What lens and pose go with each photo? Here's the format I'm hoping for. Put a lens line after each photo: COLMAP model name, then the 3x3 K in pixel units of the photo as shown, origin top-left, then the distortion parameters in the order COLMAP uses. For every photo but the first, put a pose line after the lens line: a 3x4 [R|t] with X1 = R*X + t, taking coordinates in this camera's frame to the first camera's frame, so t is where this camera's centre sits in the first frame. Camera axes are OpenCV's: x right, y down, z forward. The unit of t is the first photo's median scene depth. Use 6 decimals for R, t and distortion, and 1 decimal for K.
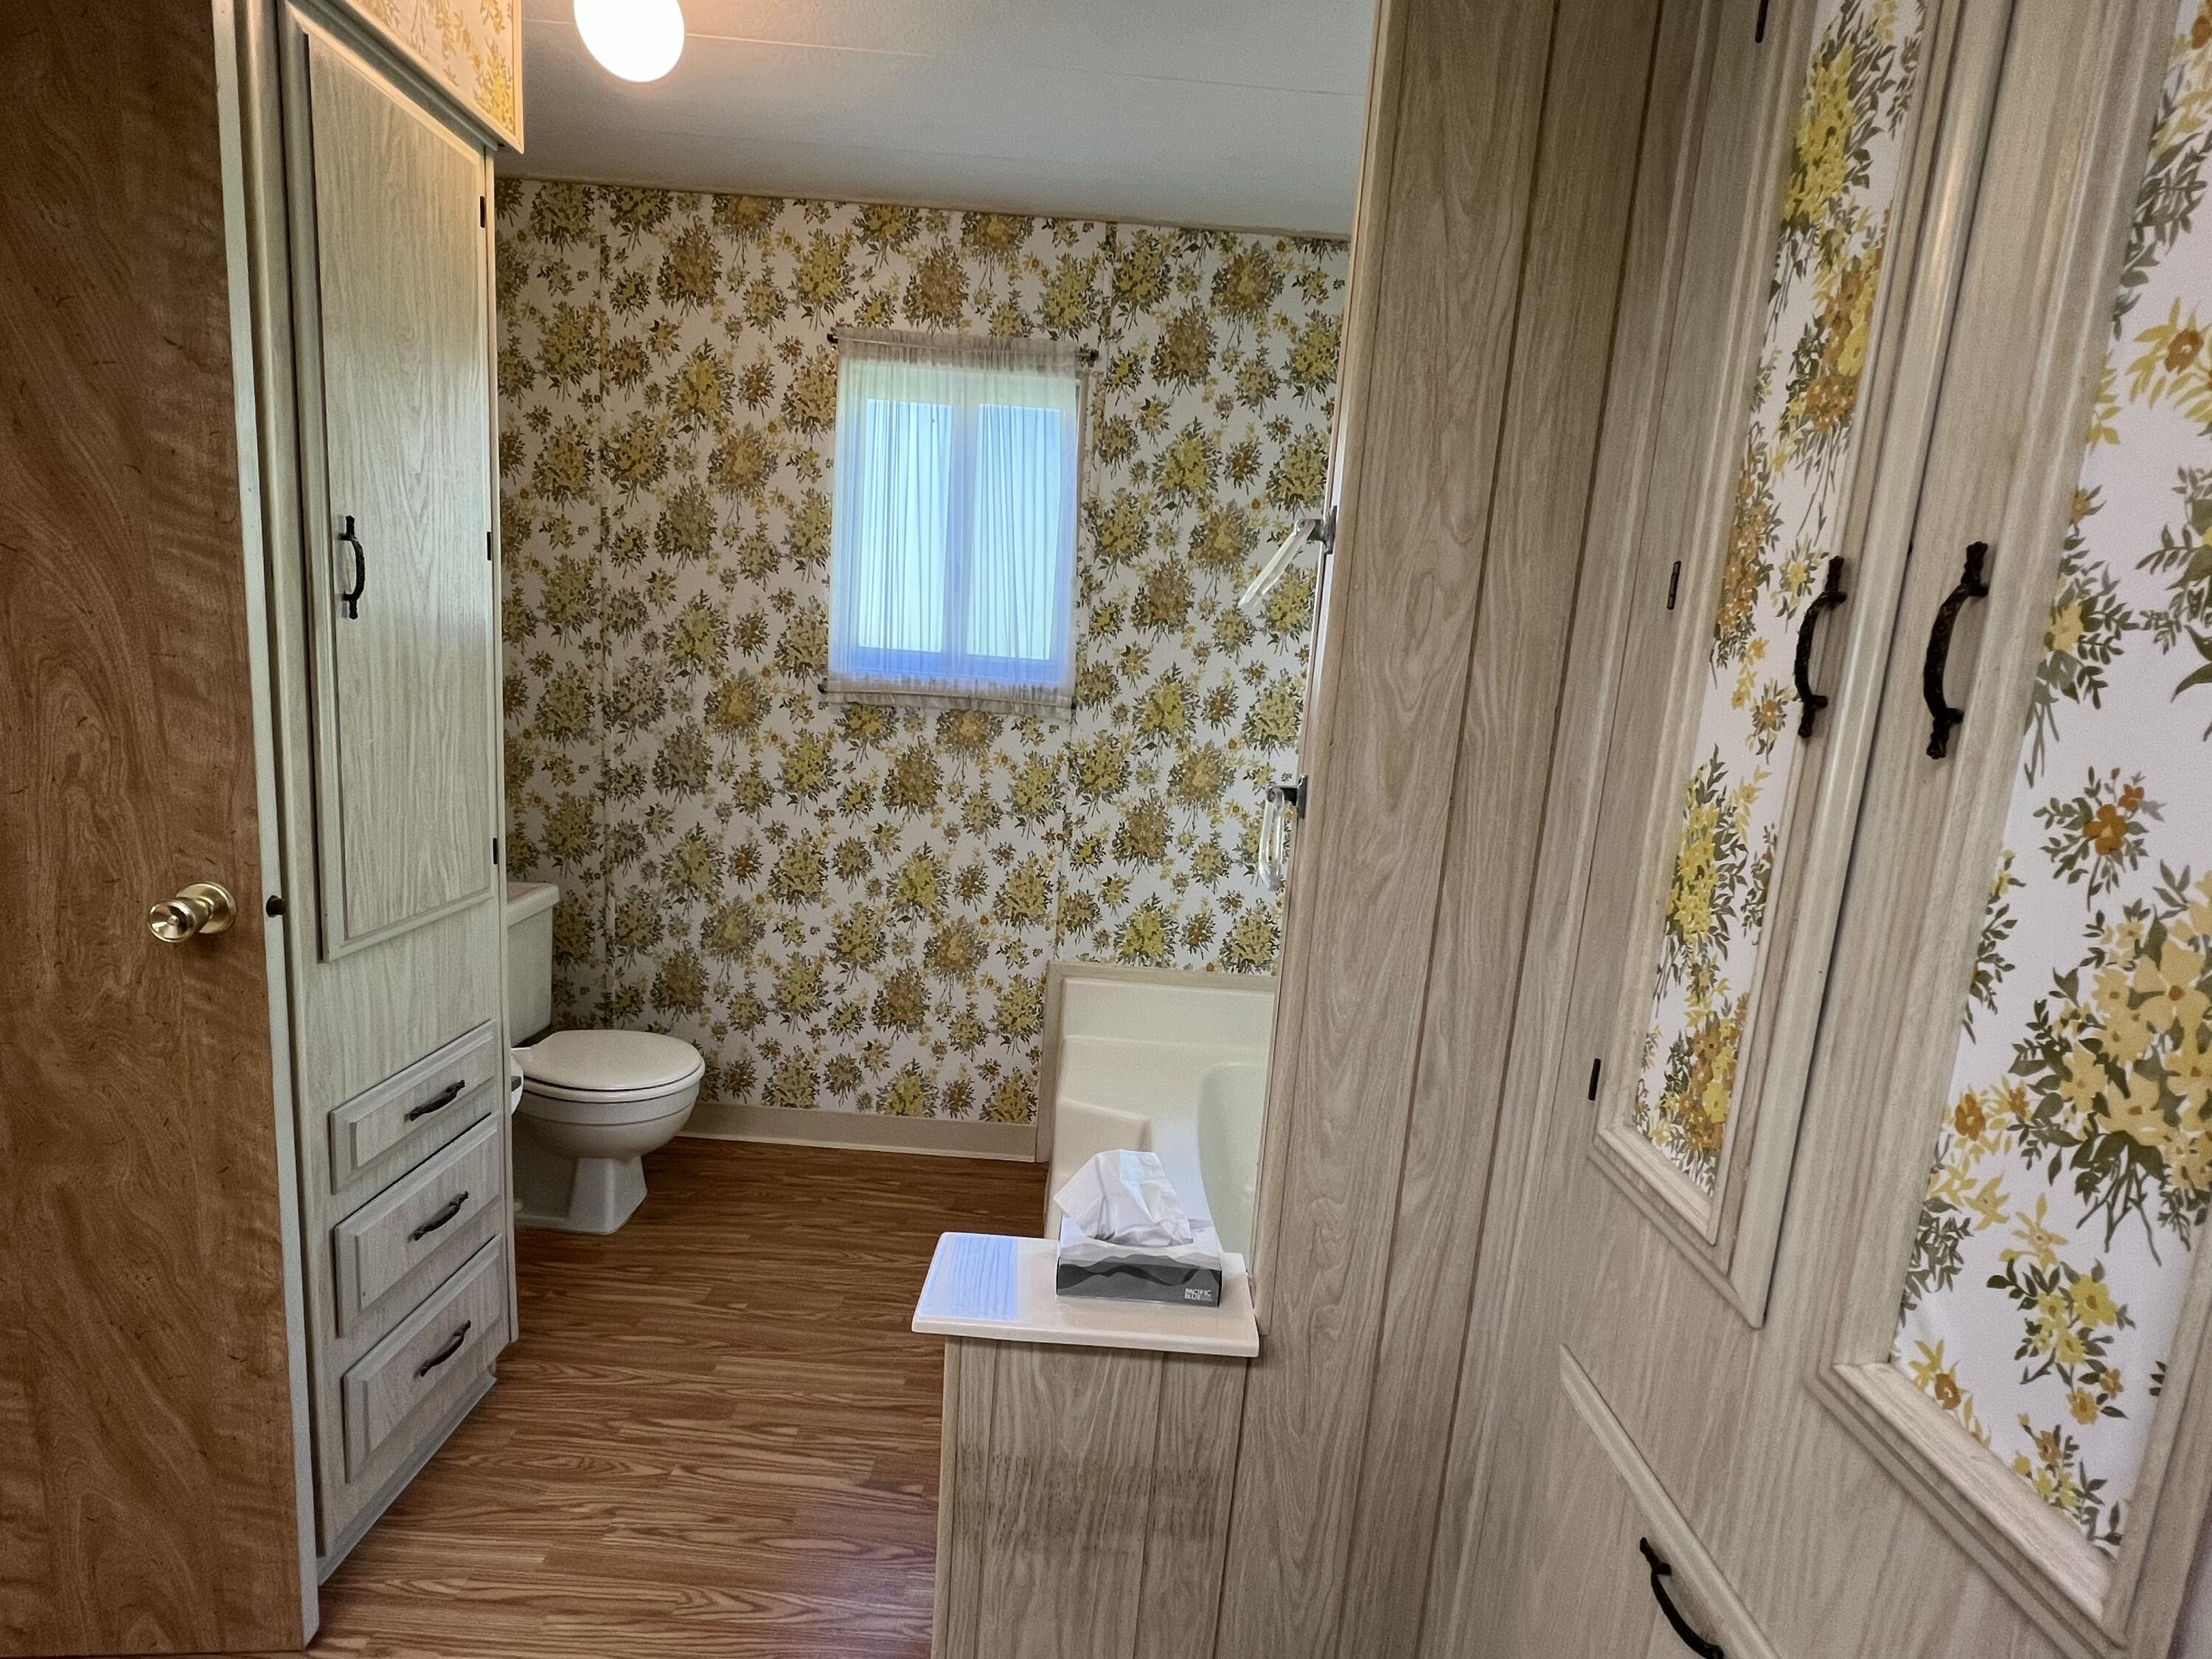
lens RADIAL K [[1069.9, 0, 1105.8], [0, 1069.9, 835.0], [0, 0, 1]] dist [-0.004028, 0.001538]
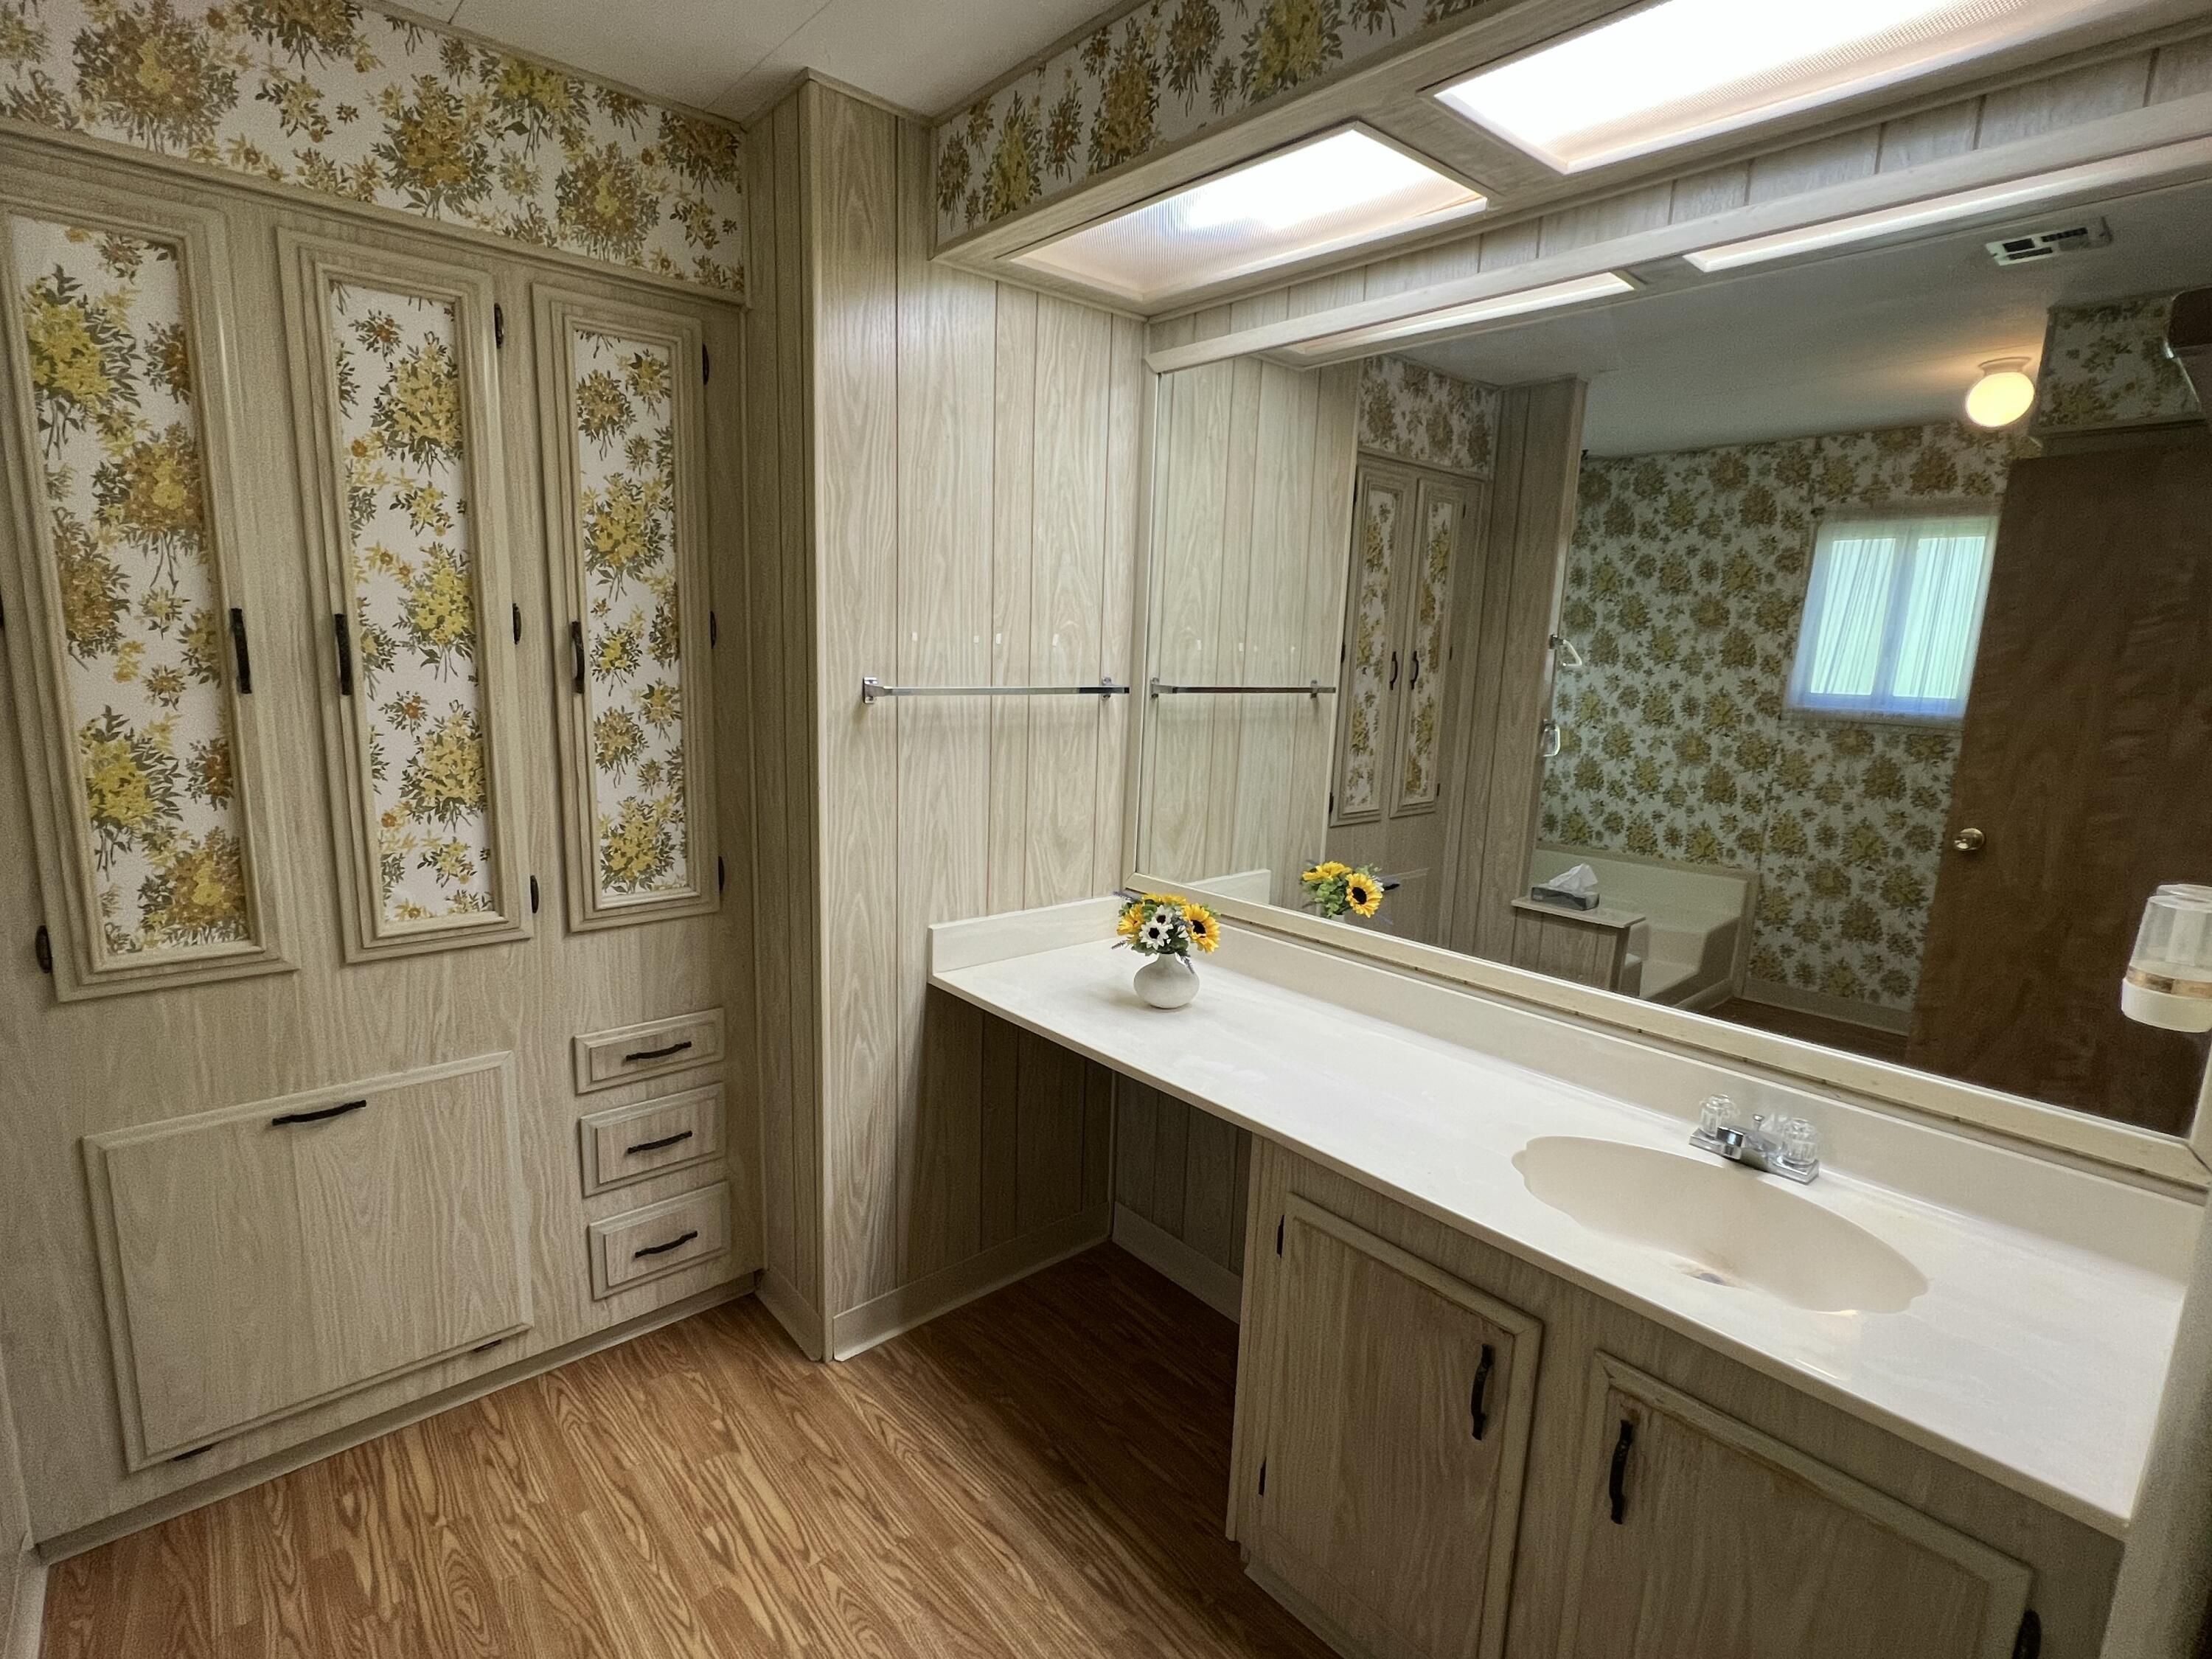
lens RADIAL K [[1069.9, 0, 1104.8], [0, 1069.9, 825.2], [0, 0, 1]] dist [-0.004028, 0.001538]
pose [[-0.656487, -0.223018, 0.720617, -1.619179], [0.042105, 0.942974, 0.330192, -0.376630], [-0.753162, 0.247108, -0.609660, 0.860976]]
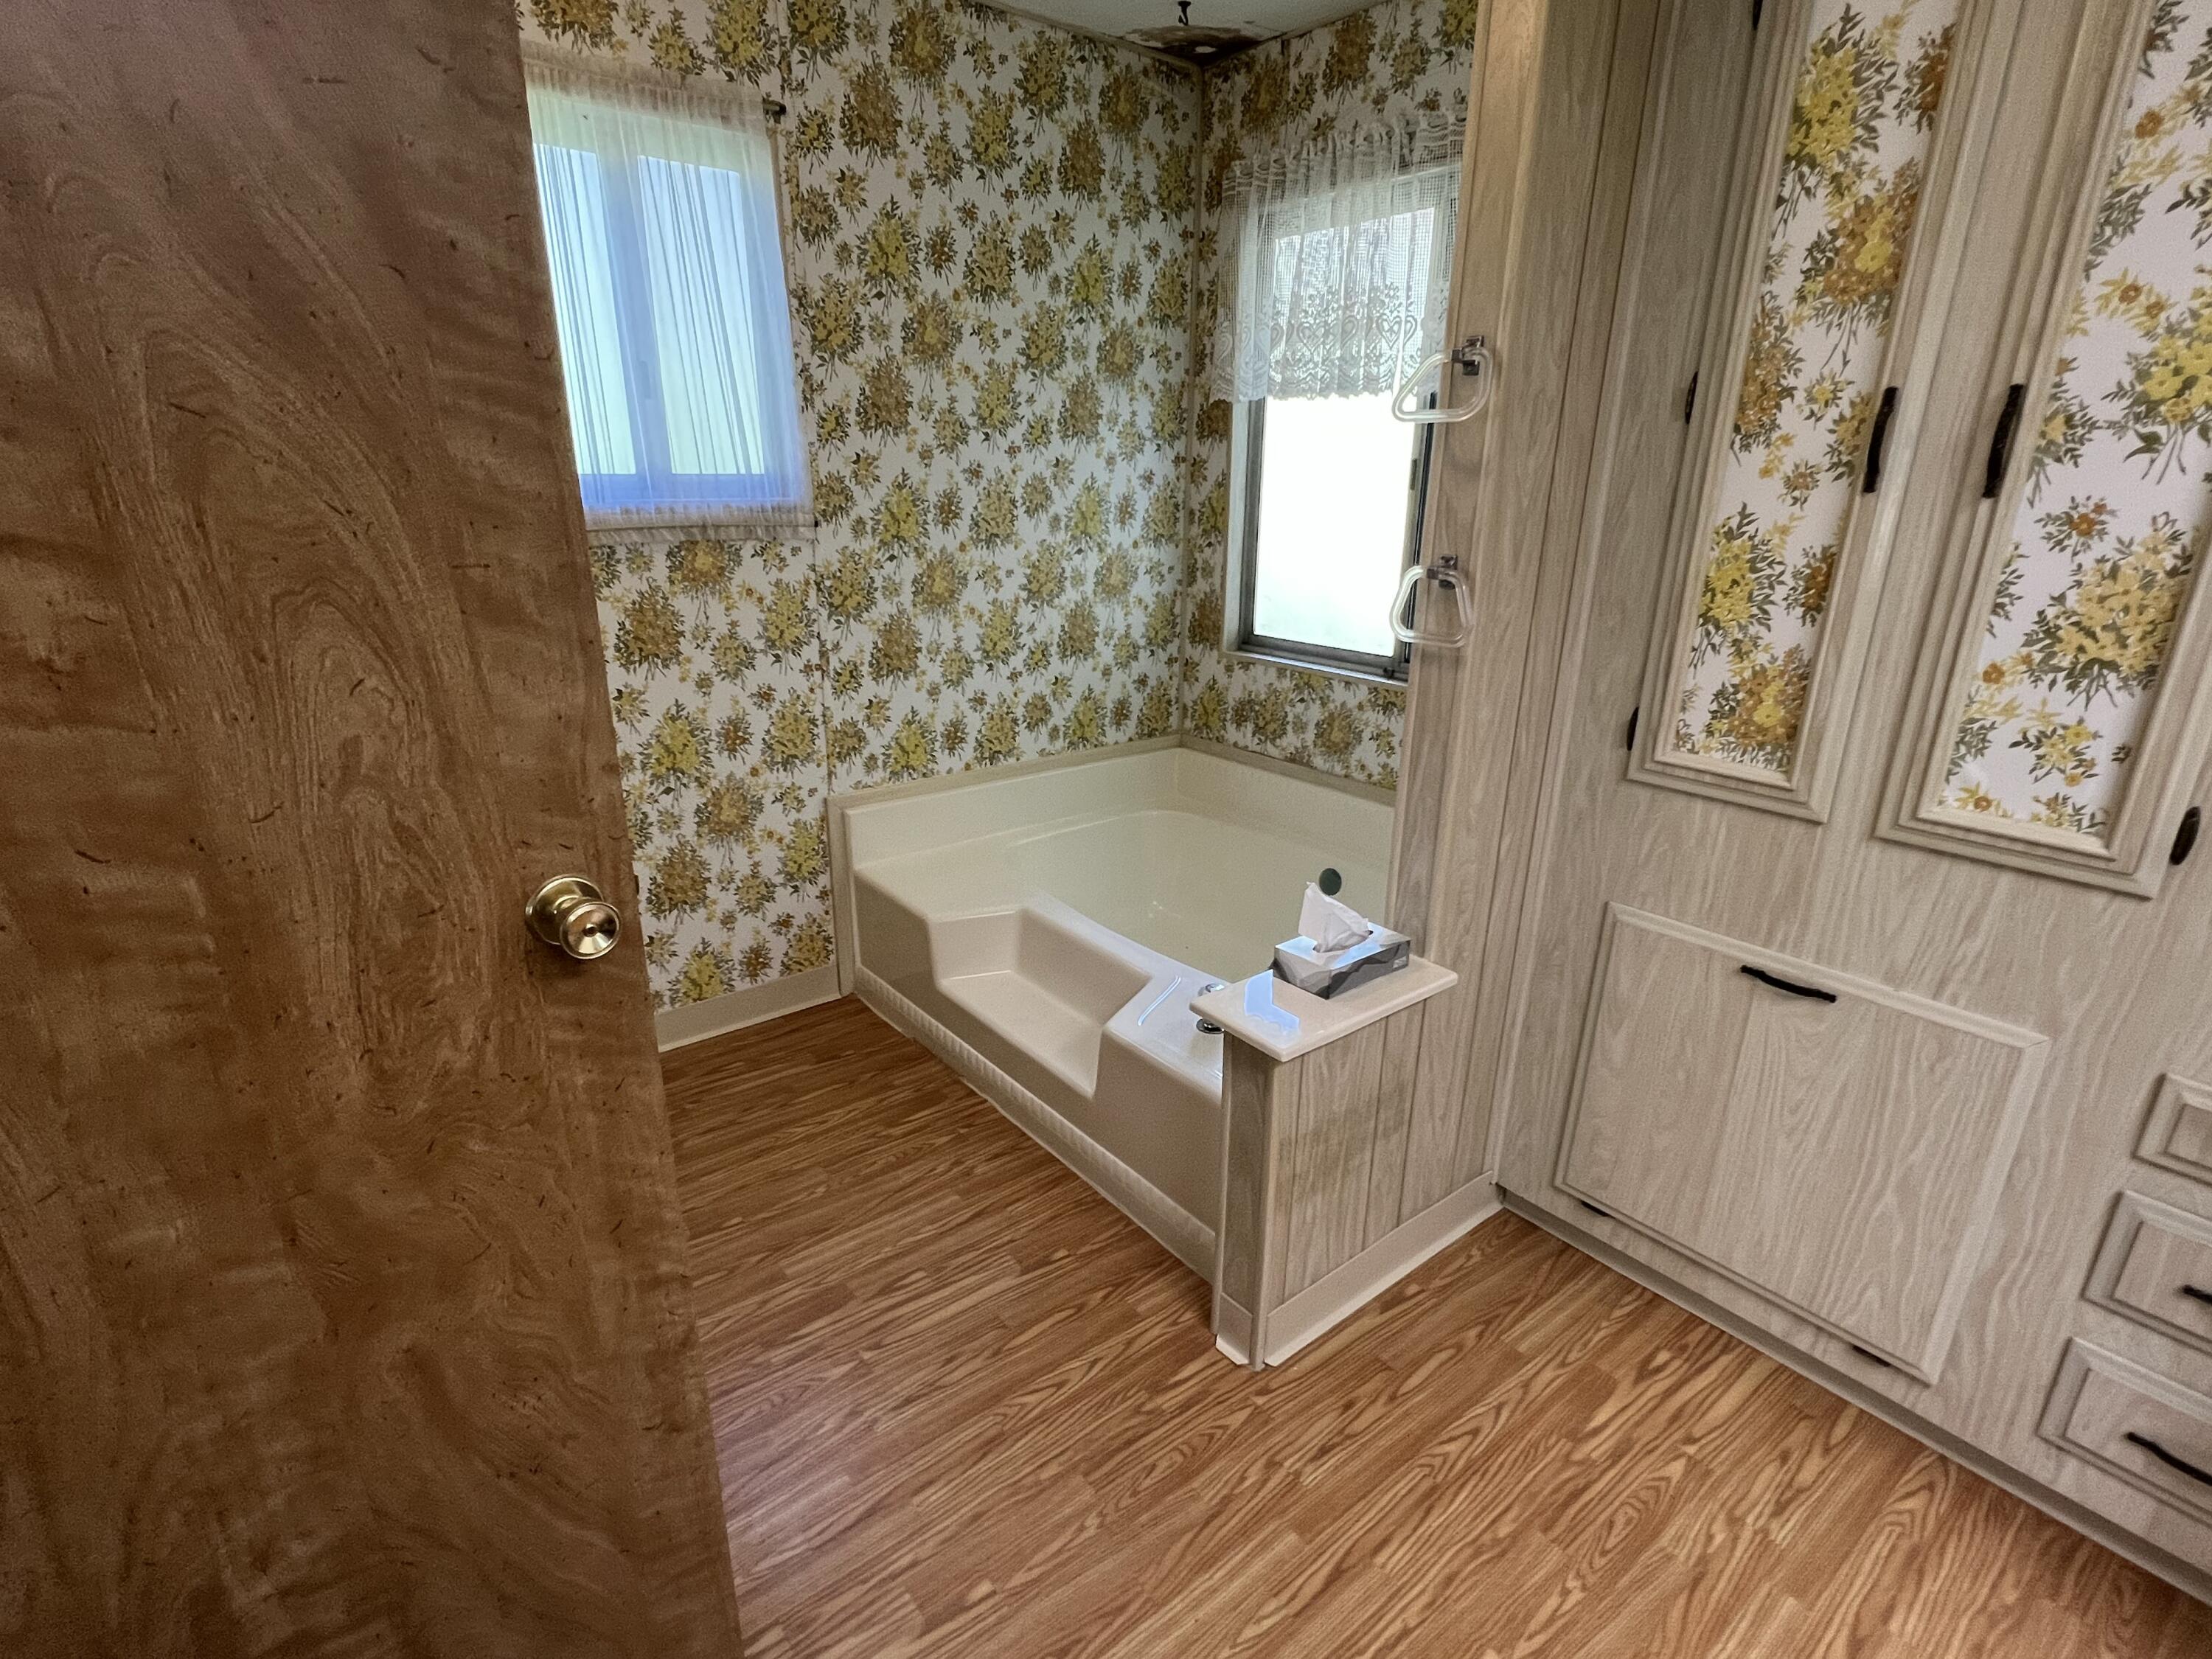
lens RADIAL K [[1069.9, 0, 1091.0], [0, 1069.9, 831.1], [0, 0, 1]] dist [-0.004028, 0.001538]
pose [[0.782281, -0.261237, 0.565501, -1.221278], [0.149714, 0.960053, 0.236398, -0.132652], [-0.604667, -0.100266, 0.790142, 0.255832]]
